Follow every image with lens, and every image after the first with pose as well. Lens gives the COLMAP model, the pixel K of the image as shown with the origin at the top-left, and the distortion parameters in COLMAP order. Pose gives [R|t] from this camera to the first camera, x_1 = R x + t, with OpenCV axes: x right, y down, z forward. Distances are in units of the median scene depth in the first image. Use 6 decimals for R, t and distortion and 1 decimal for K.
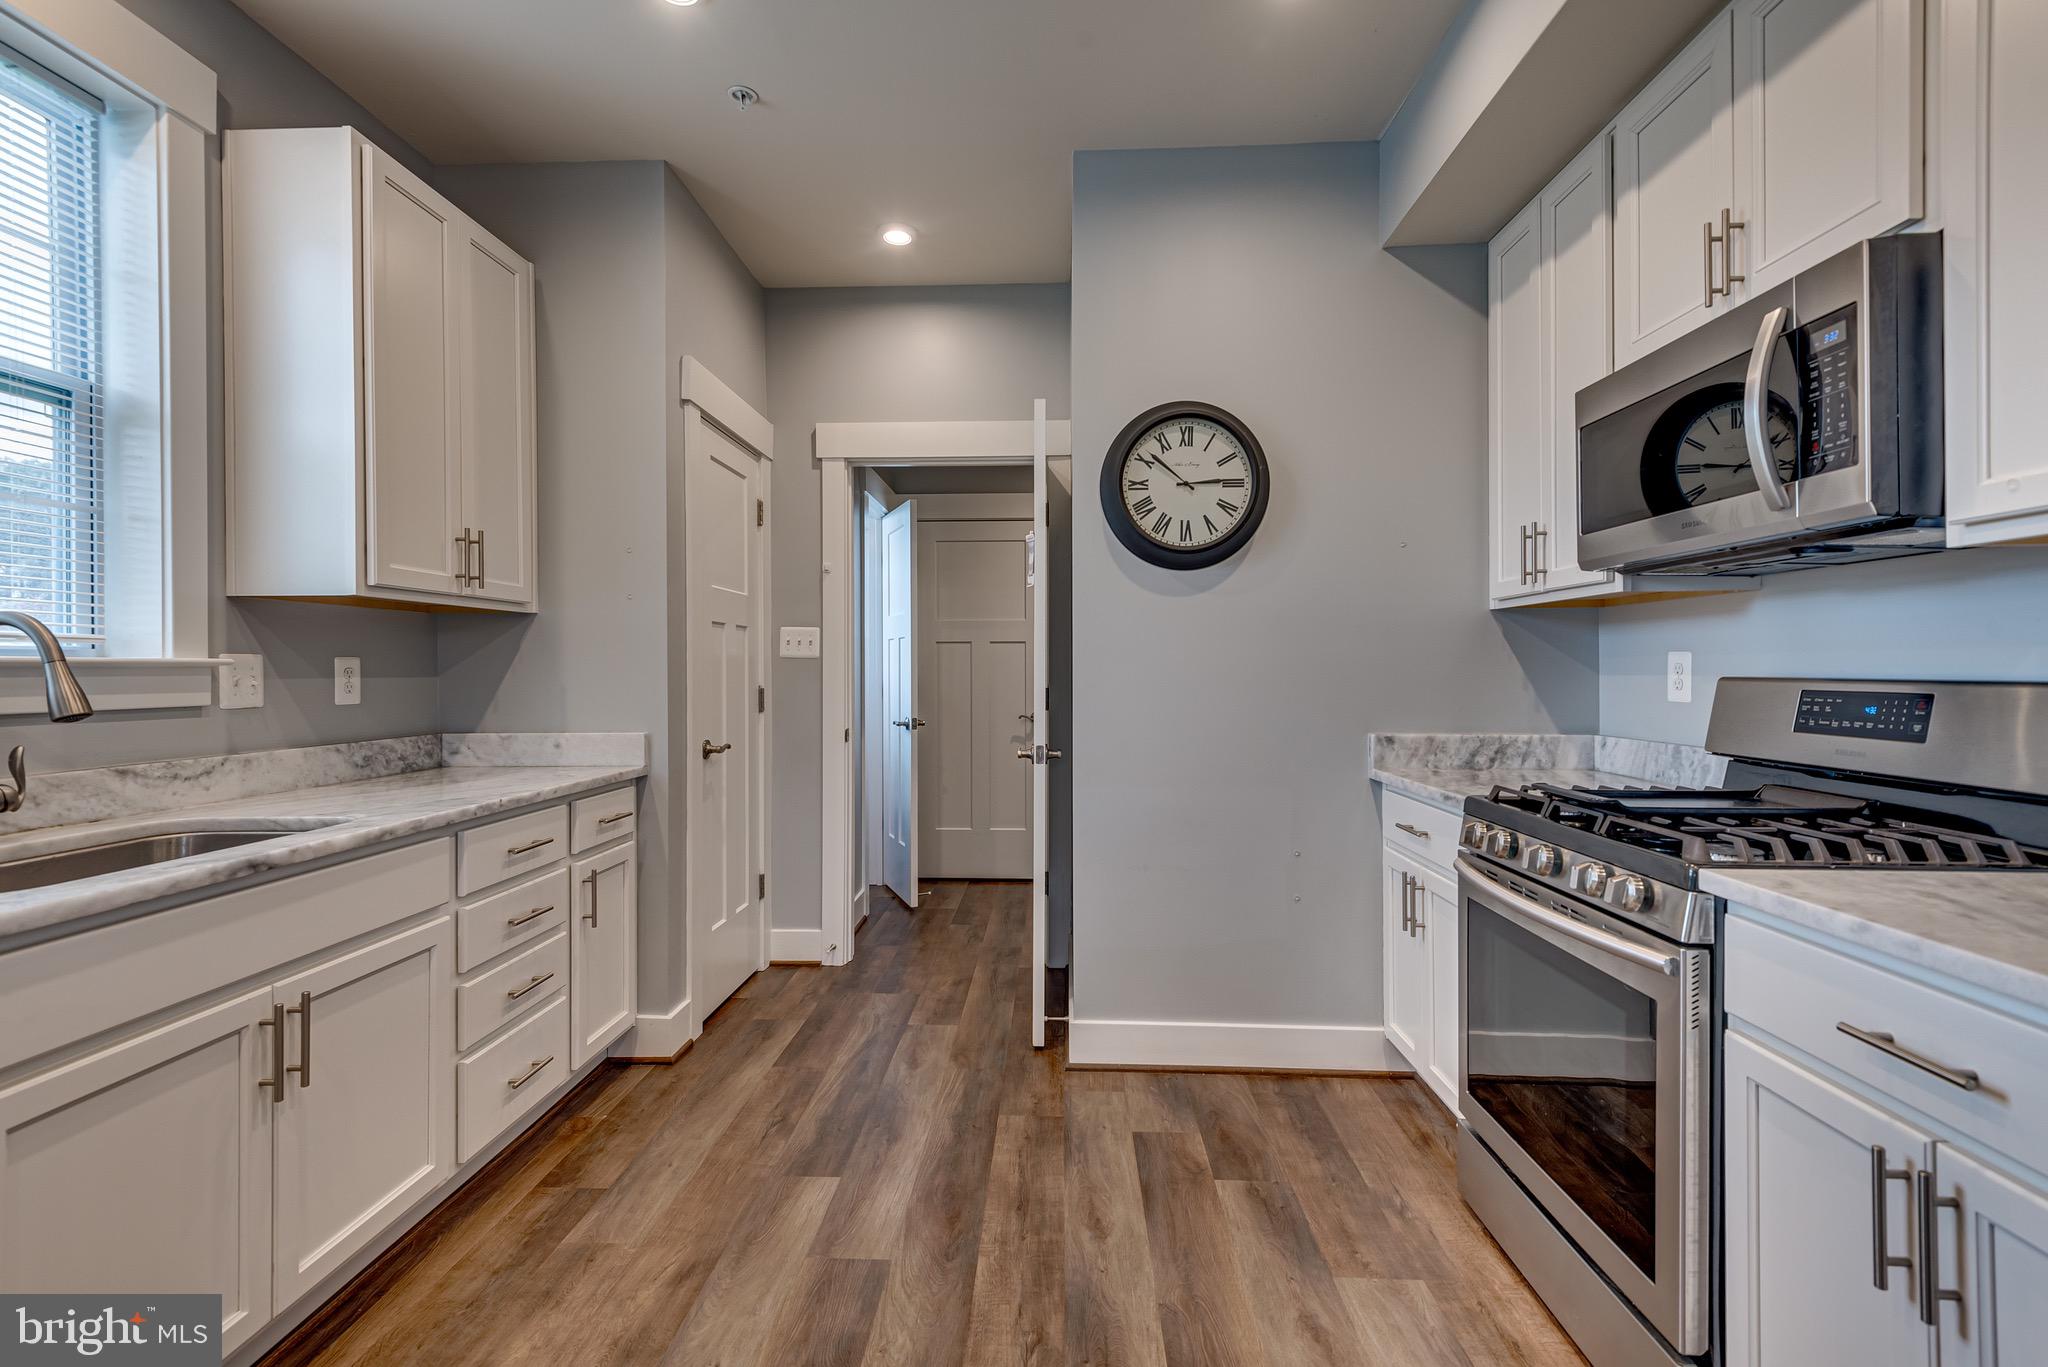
lens RADIAL K [[922.6, 0, 1018.4], [0, 922.6, 670.7], [0, 0, 1]] dist [0.038013, -0.018624]
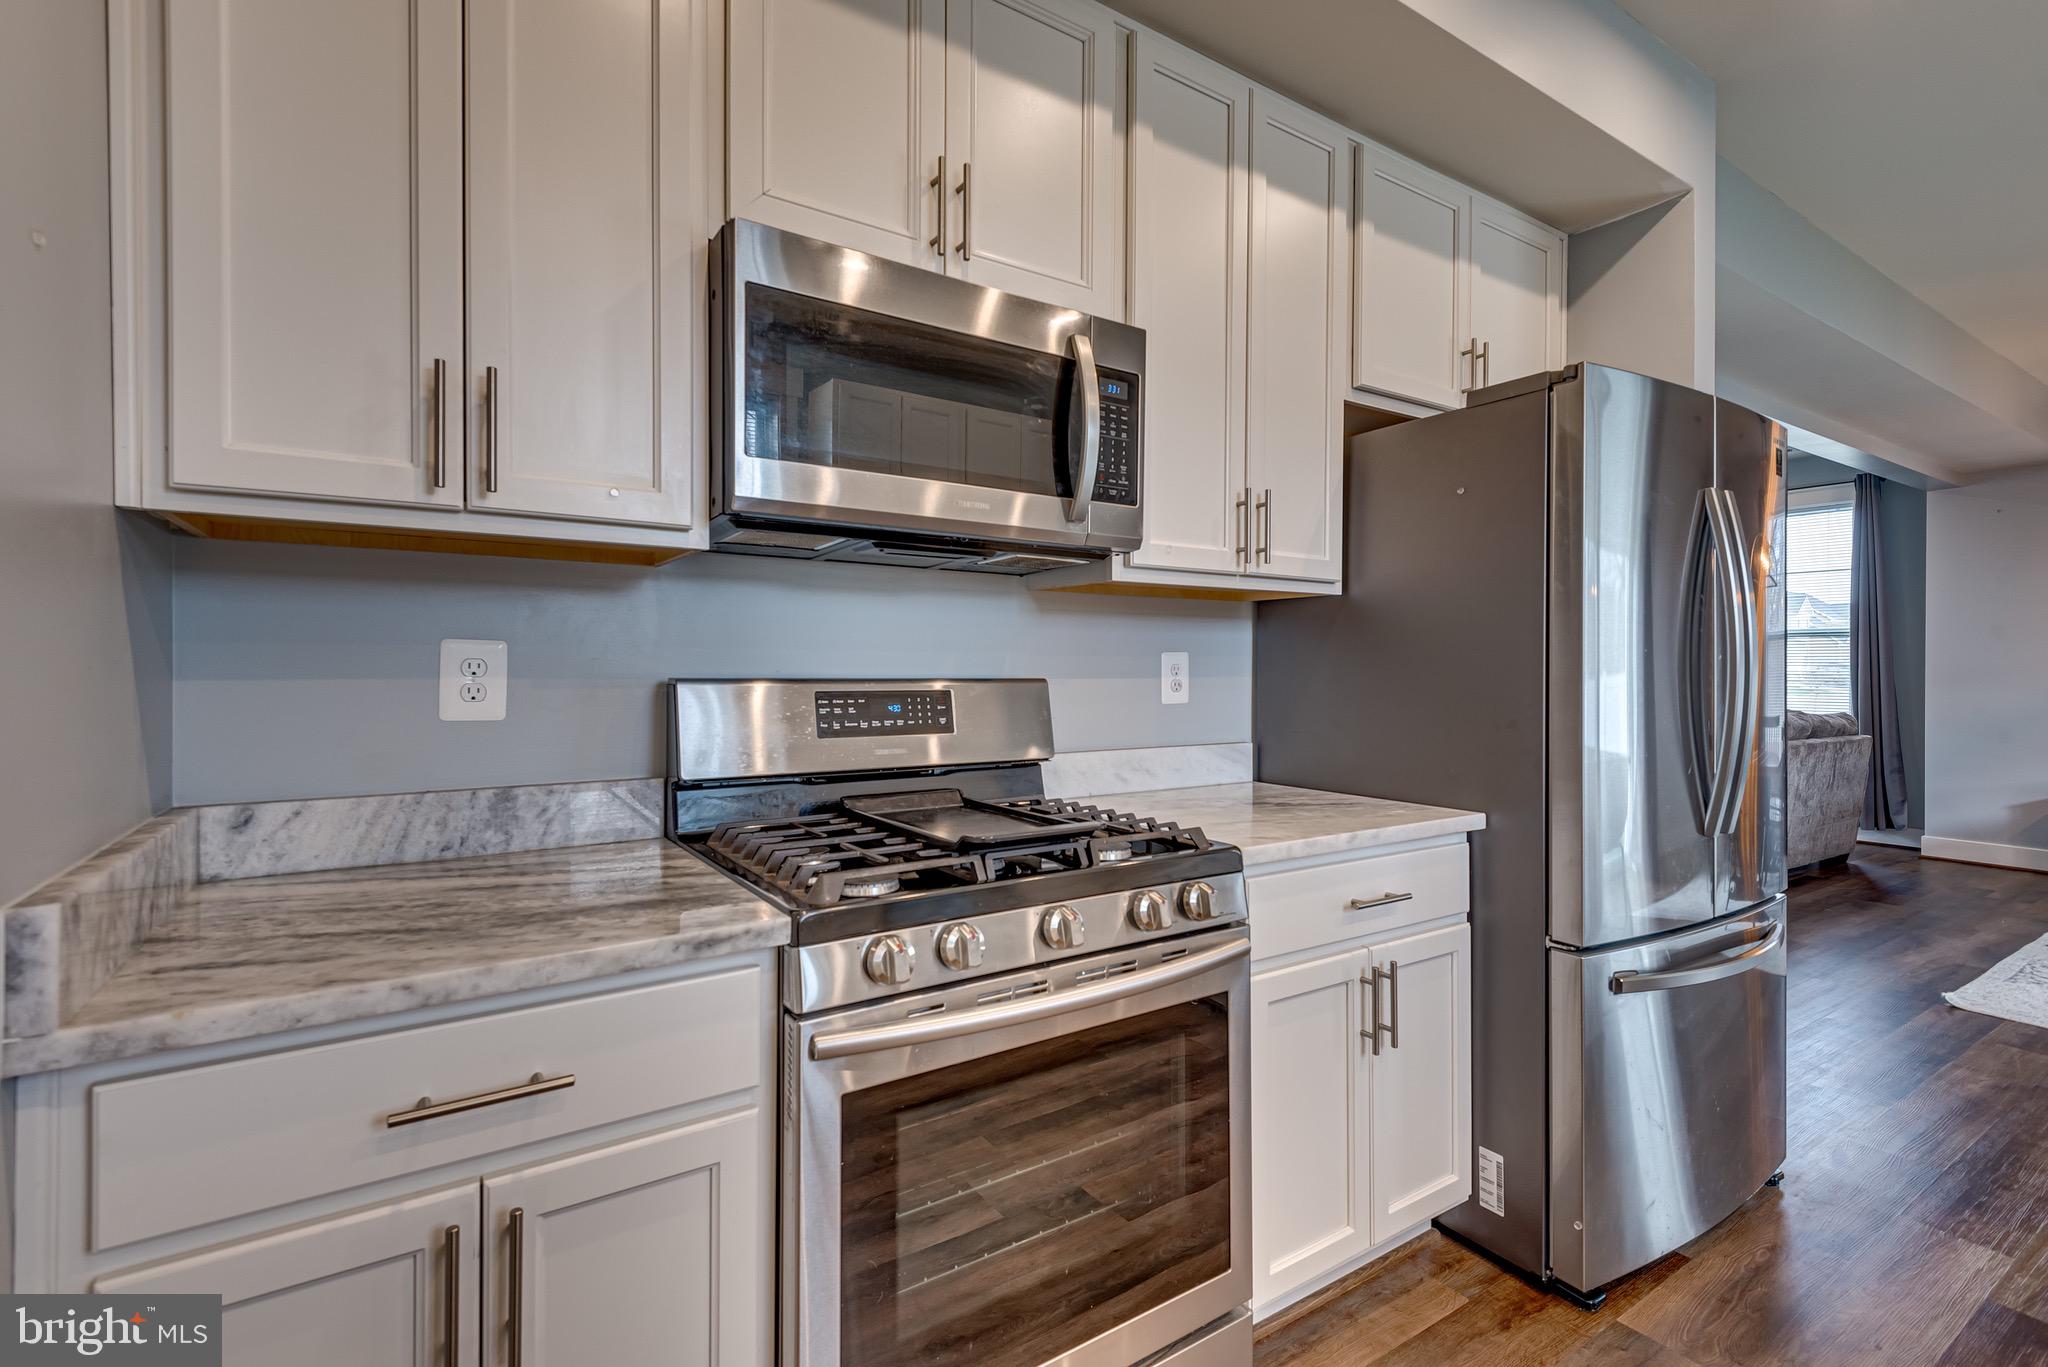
lens RADIAL K [[922.6, 0, 1018.4], [0, 922.6, 670.7], [0, 0, 1]] dist [0.038013, -0.018624]
pose [[-0.588210, -0.002564, 0.808704, -0.008478], [-0.001402, 0.999997, 0.002151, -0.002387], [-0.808707, 0.000131, -0.588212, 1.456558]]
